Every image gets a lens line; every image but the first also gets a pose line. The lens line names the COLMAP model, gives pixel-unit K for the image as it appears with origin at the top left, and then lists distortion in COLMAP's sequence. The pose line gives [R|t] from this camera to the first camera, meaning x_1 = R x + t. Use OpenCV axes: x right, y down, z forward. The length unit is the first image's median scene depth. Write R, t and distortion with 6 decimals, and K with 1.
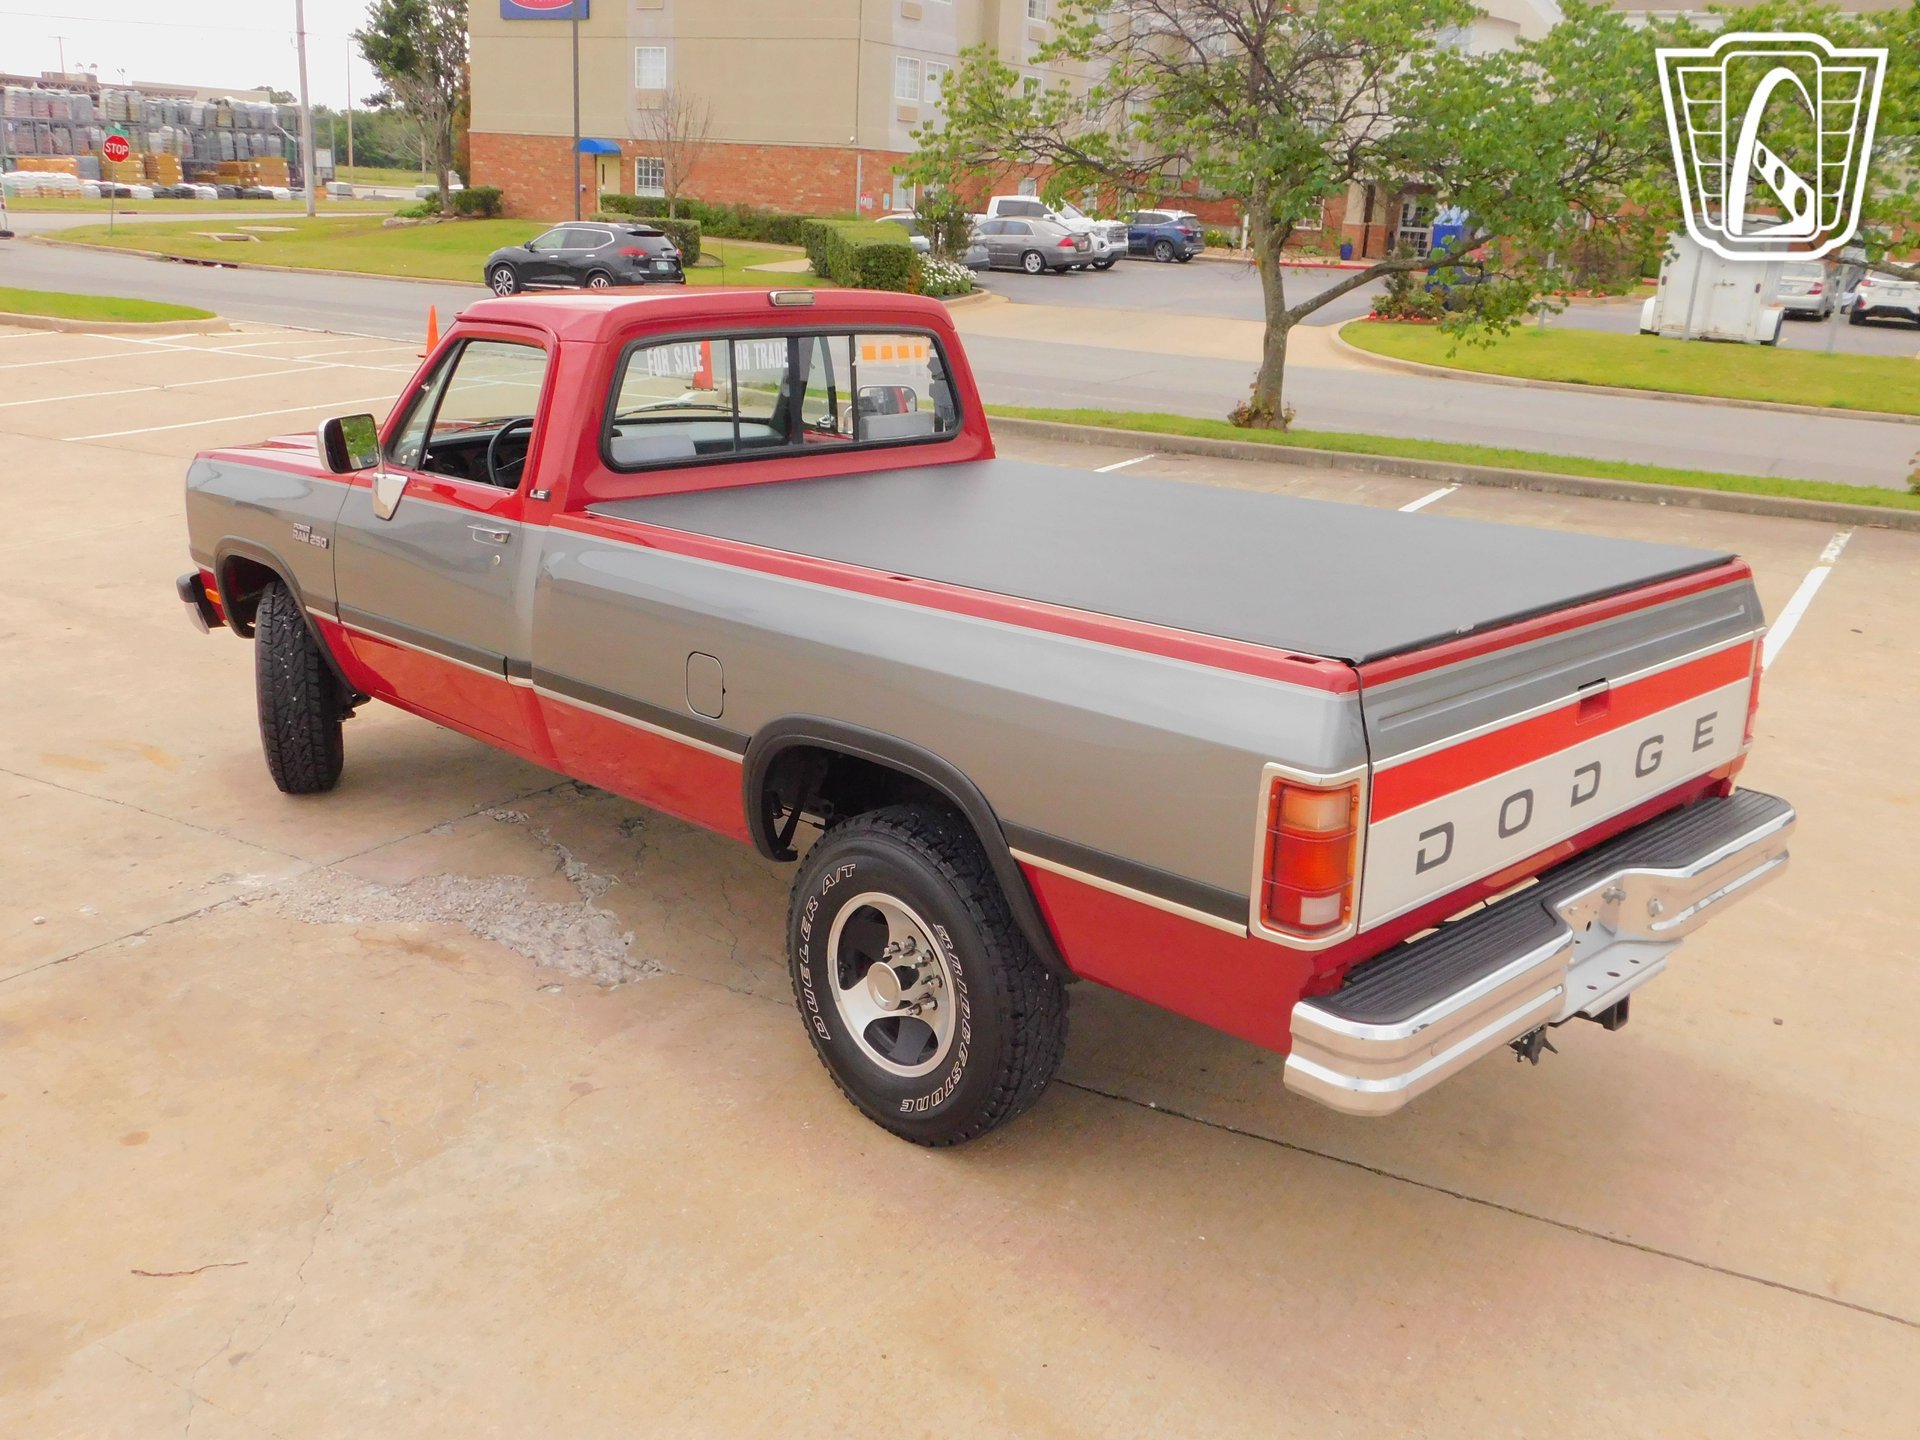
lens RADIAL K [[1678.4, 0, 957.9], [0, 1678.4, 714.3], [0, 0, 1]] dist [-0.011035, 0.007106]
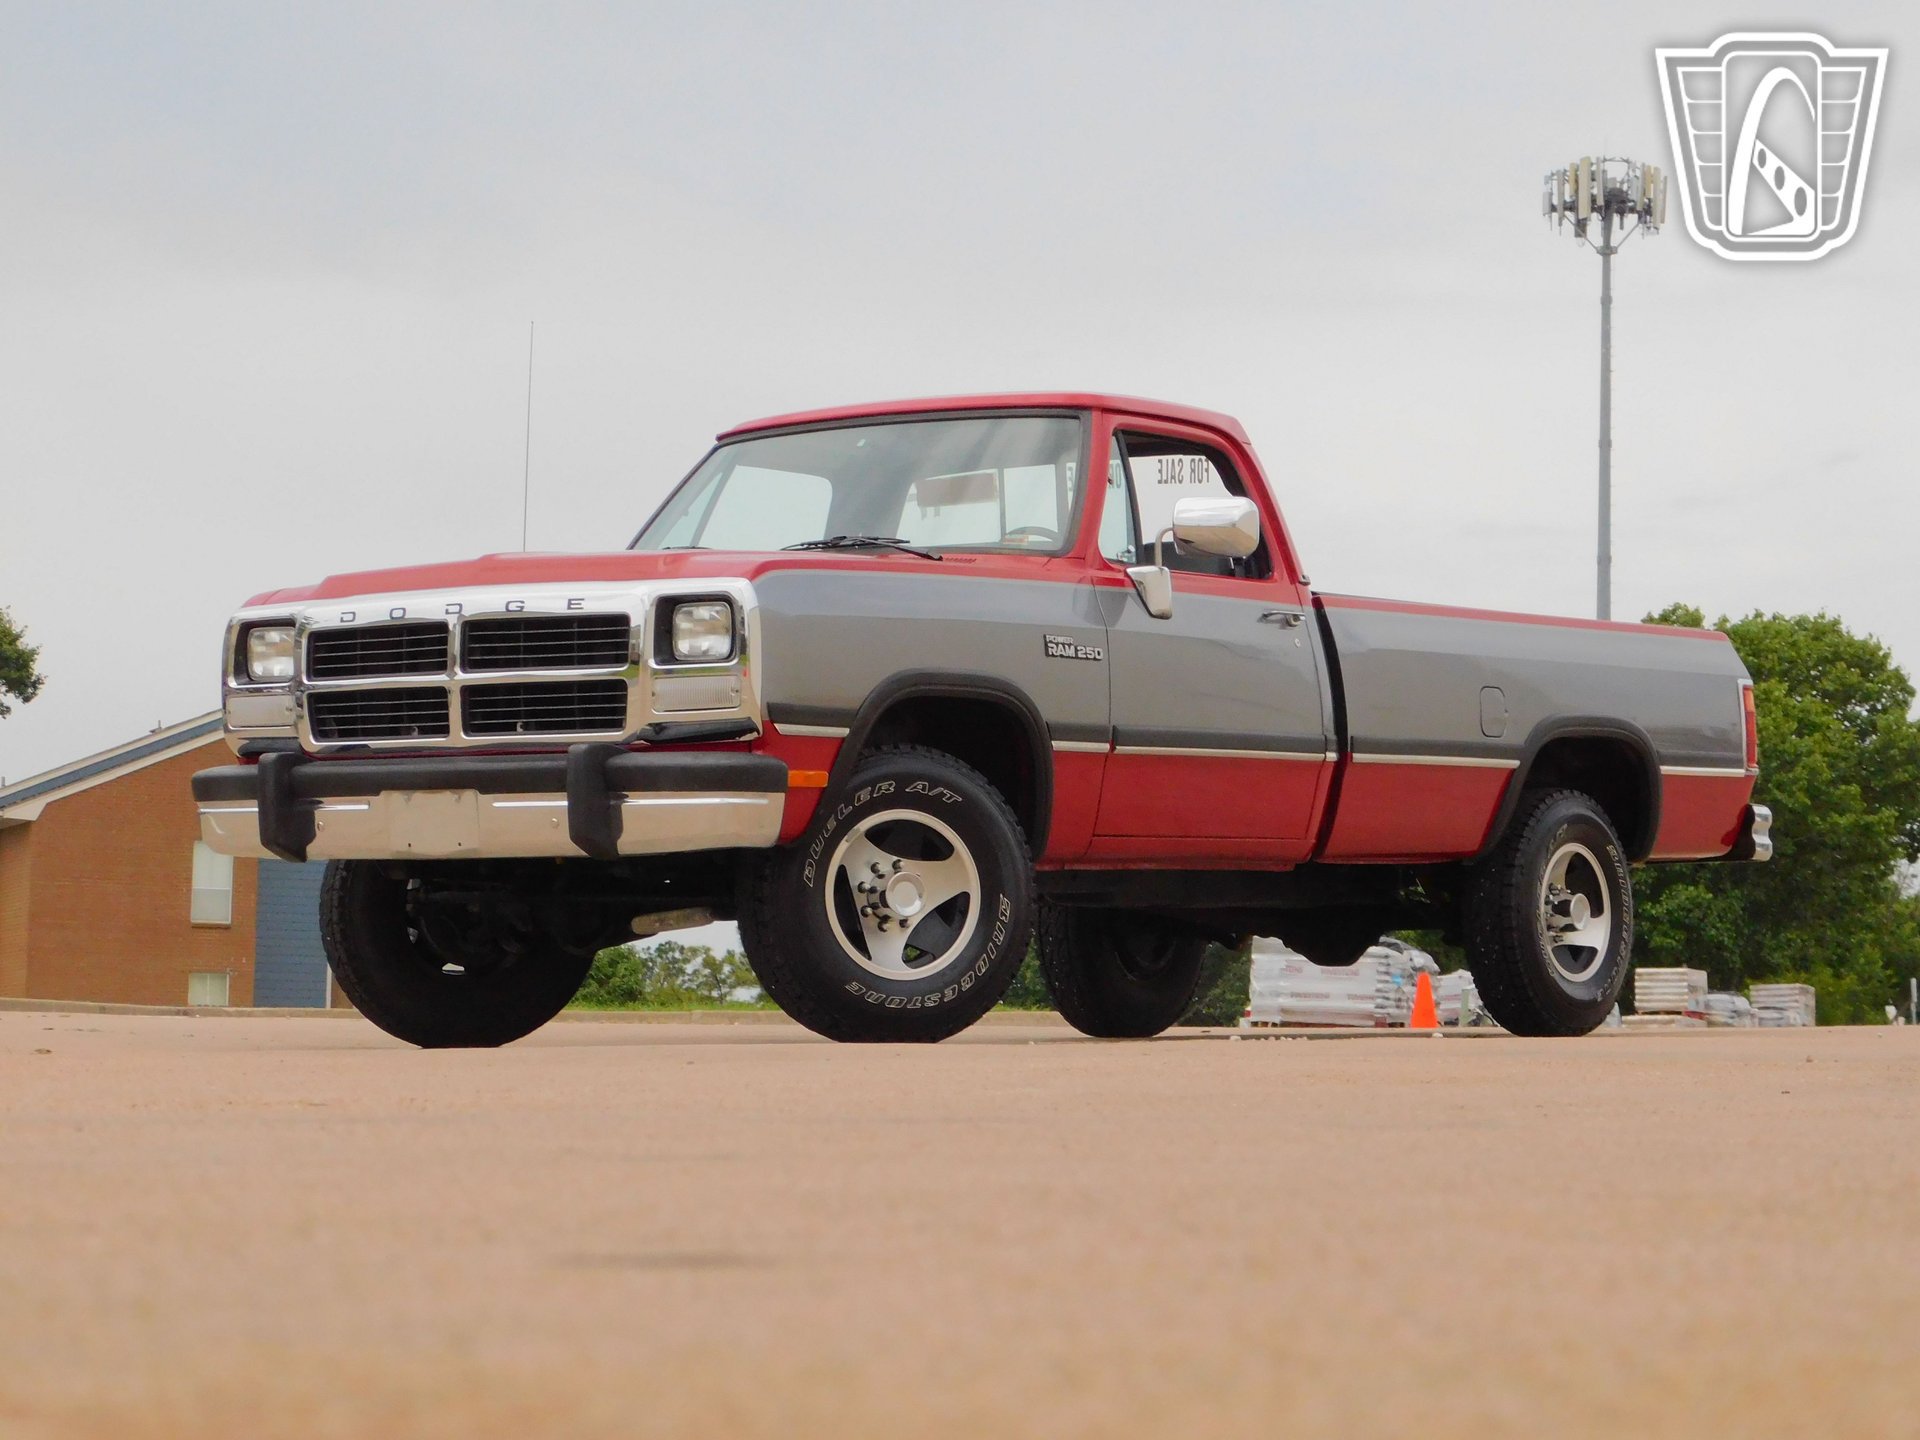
lens RADIAL K [[4610.7, 0, 960.0], [0, 4610.7, 720.0], [0, 0, 1]] dist [0.026148, -0.034171]
pose [[-0.148026, 0.040710, 0.988145, -2.679627], [0.270131, 0.962823, 0.000799, -0.093635], [-0.951377, 0.267047, -0.153520, 1.461353]]
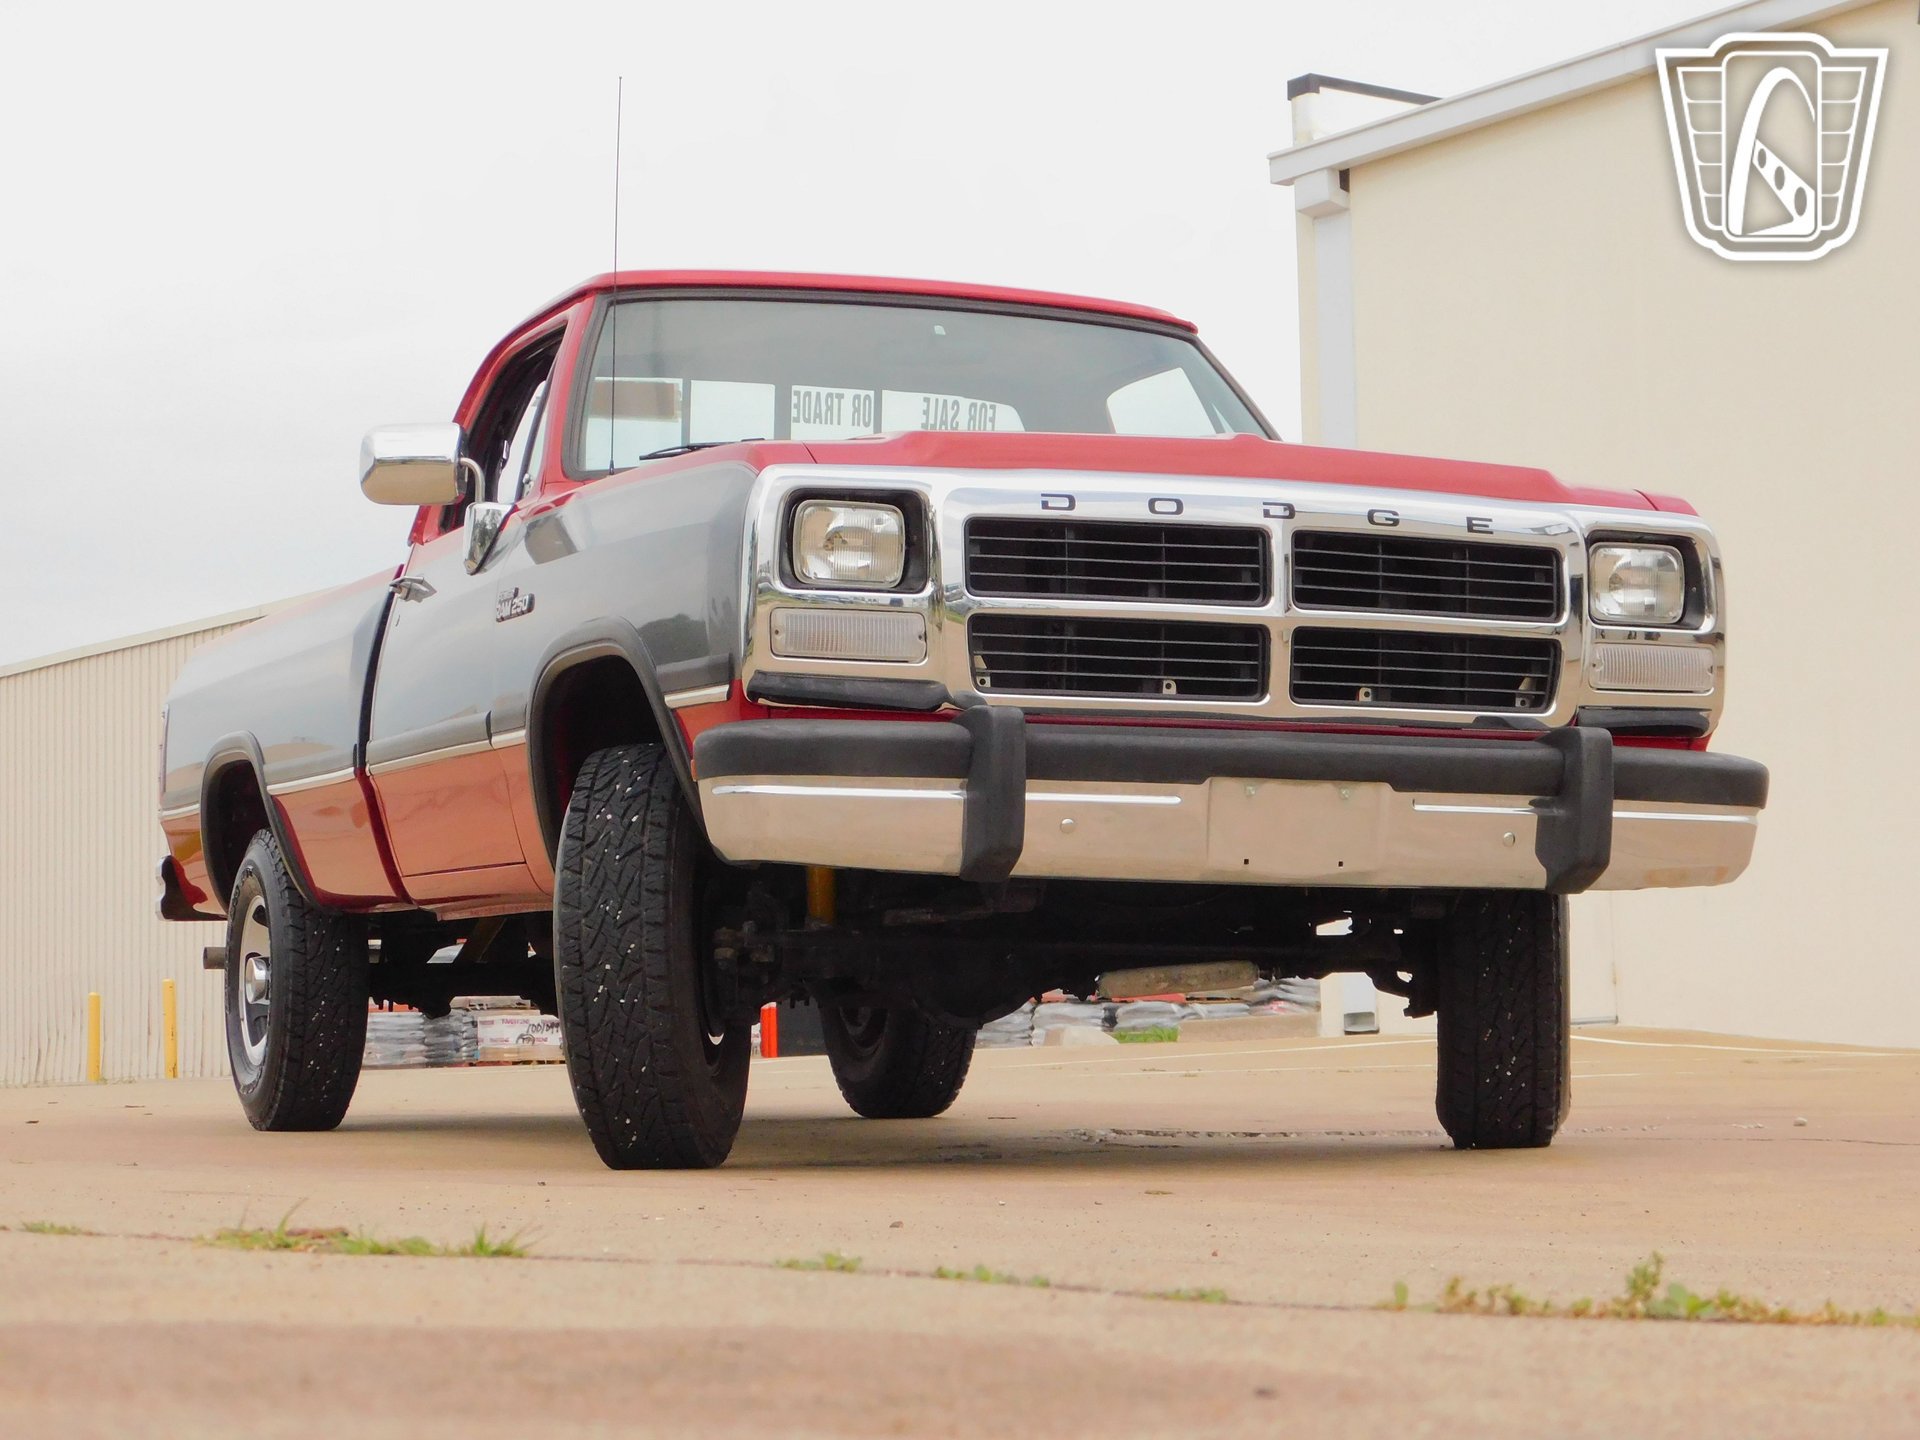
lens RADIAL K [[4076.2, 0, 962.5], [0, 4076.2, 719.6], [0, 0, 1]] dist [0.033040, 0.143009]
pose [[-0.919911, 0.016770, 0.391767, -0.865464], [0.097001, 0.977766, 0.185914, -0.397855], [-0.379939, 0.209027, -0.901085, 2.574937]]
